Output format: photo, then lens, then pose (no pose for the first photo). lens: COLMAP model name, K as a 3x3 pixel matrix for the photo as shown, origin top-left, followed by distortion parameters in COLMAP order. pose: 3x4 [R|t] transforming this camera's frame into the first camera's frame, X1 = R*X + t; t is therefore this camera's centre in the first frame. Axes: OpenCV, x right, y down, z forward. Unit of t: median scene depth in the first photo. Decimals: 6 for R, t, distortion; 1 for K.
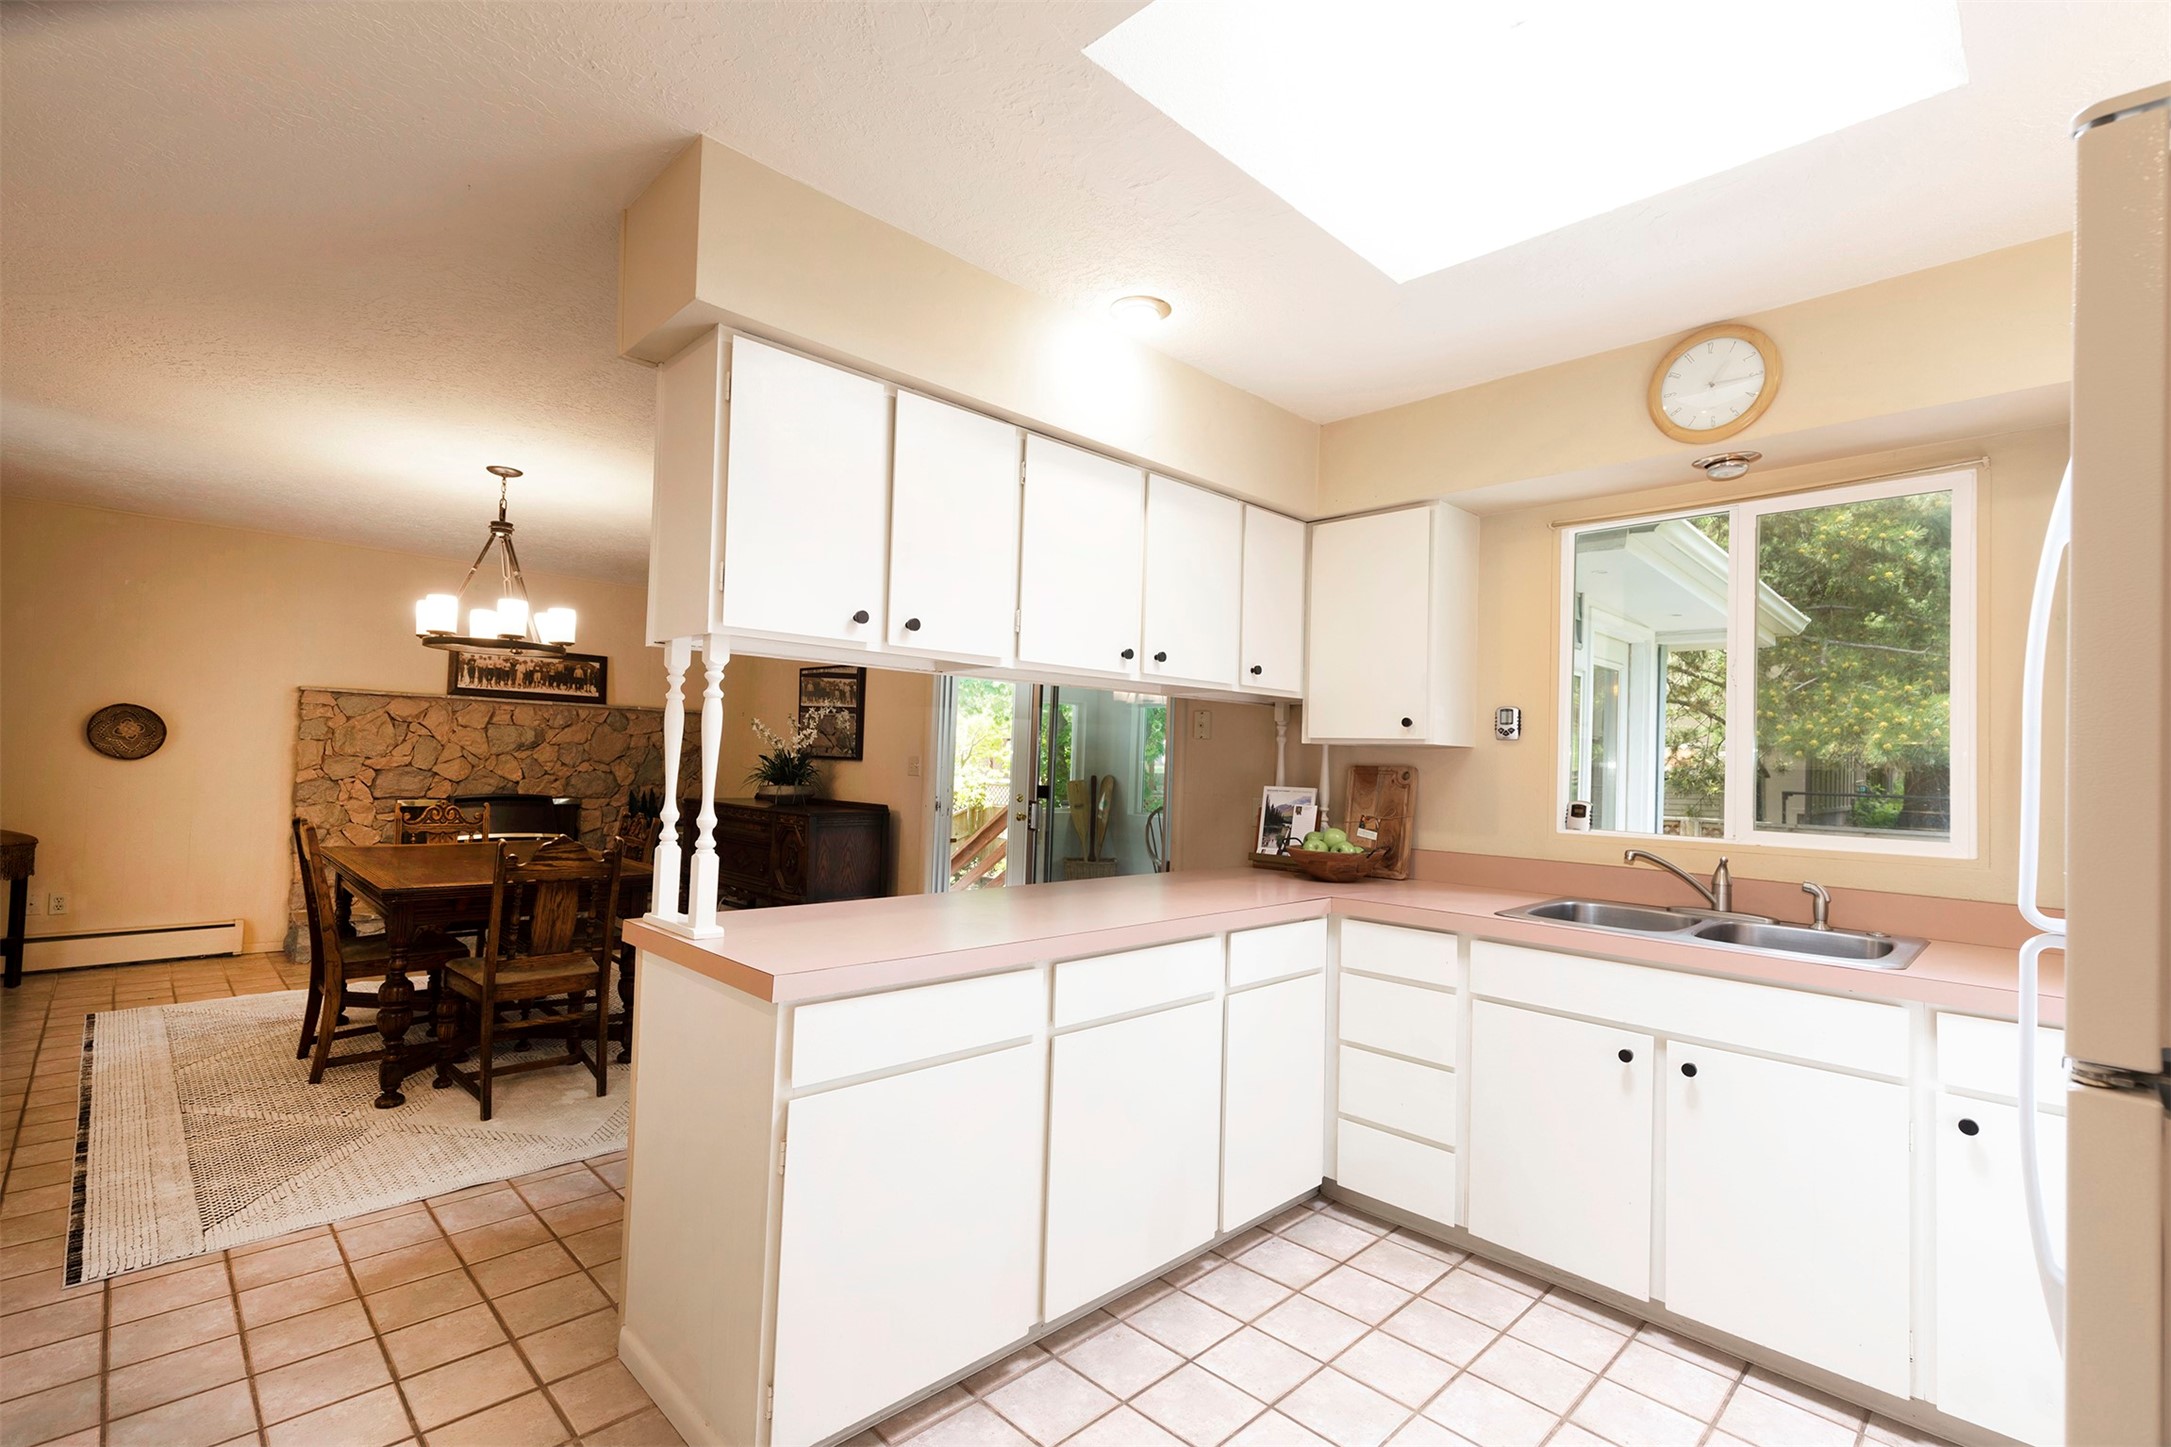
lens RADIAL K [[988.7, 0, 1107.6], [0, 988.7, 725.2], [0, 0, 1]] dist [0.003145, 0.000238]
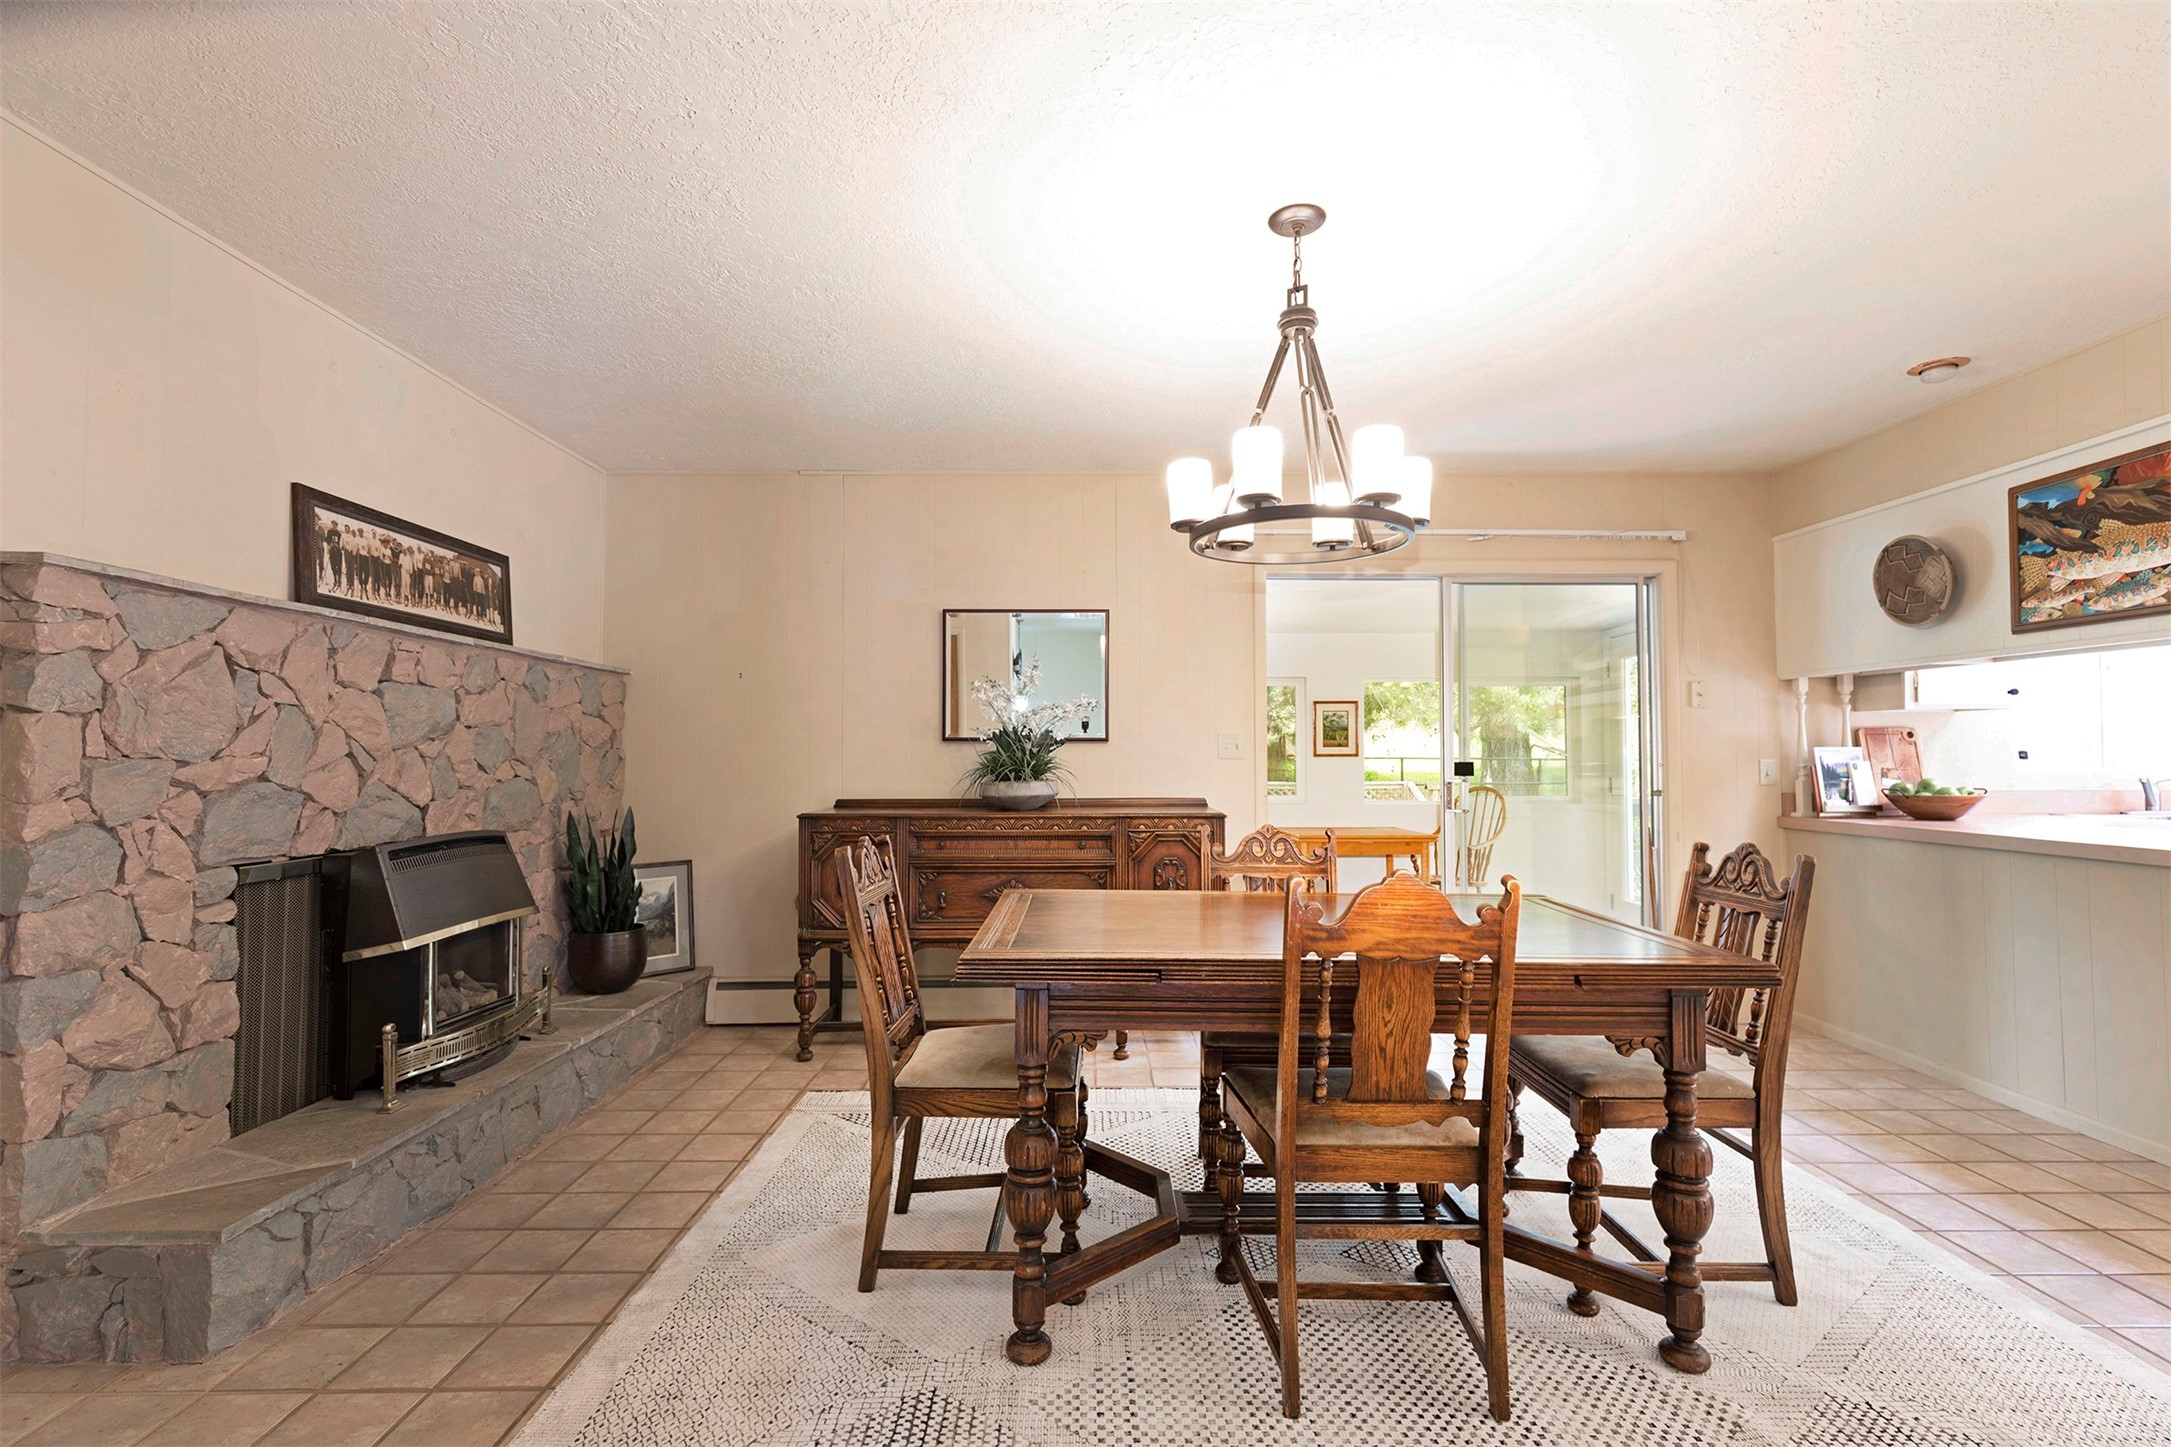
lens RADIAL K [[988.7, 0, 1107.6], [0, 988.7, 725.2], [0, 0, 1]] dist [0.003145, 0.000238]
pose [[0.706921, -0.009117, 0.707234, -0.710709], [-0.000209, 0.999914, 0.013099, 0.012839], [-0.707292, -0.009408, 0.706859, 0.451889]]
